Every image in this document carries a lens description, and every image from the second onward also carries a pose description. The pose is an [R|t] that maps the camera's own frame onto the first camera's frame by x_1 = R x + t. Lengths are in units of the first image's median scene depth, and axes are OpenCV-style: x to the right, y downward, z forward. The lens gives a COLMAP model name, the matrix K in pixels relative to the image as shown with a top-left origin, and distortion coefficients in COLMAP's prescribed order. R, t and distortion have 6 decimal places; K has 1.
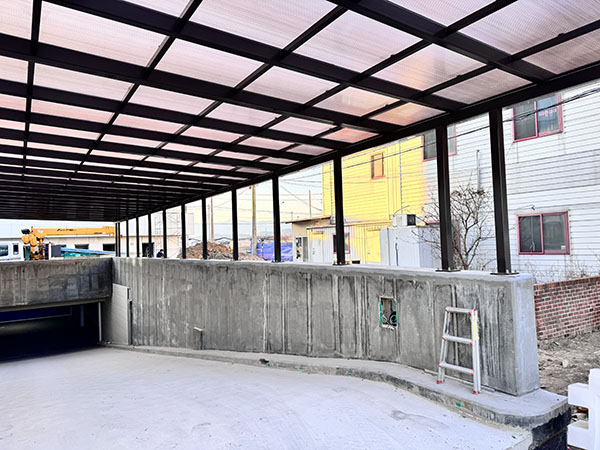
lens RADIAL K [[418.3, 0, 302.0], [0, 418.3, 225.3], [0, 0, 1]] dist [0.091687, -0.138189]
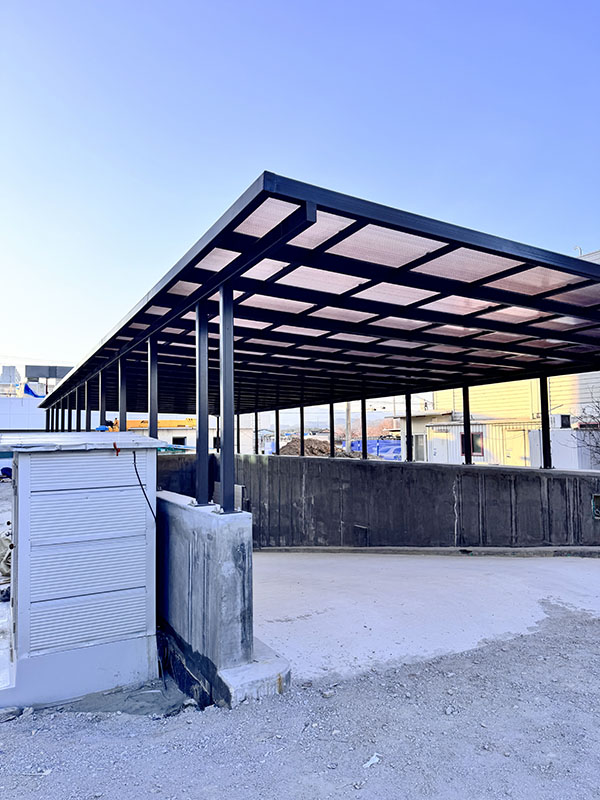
lens RADIAL K [[549.7, 0, 299.7], [0, 549.7, 396.6], [0, 0, 1]] dist [0.113287, -0.248388]
pose [[0.993732, 0.011410, -0.111205, -0.359718], [-0.014887, 0.999424, -0.030481, -0.042236], [0.110794, 0.031945, 0.993330, -0.537620]]
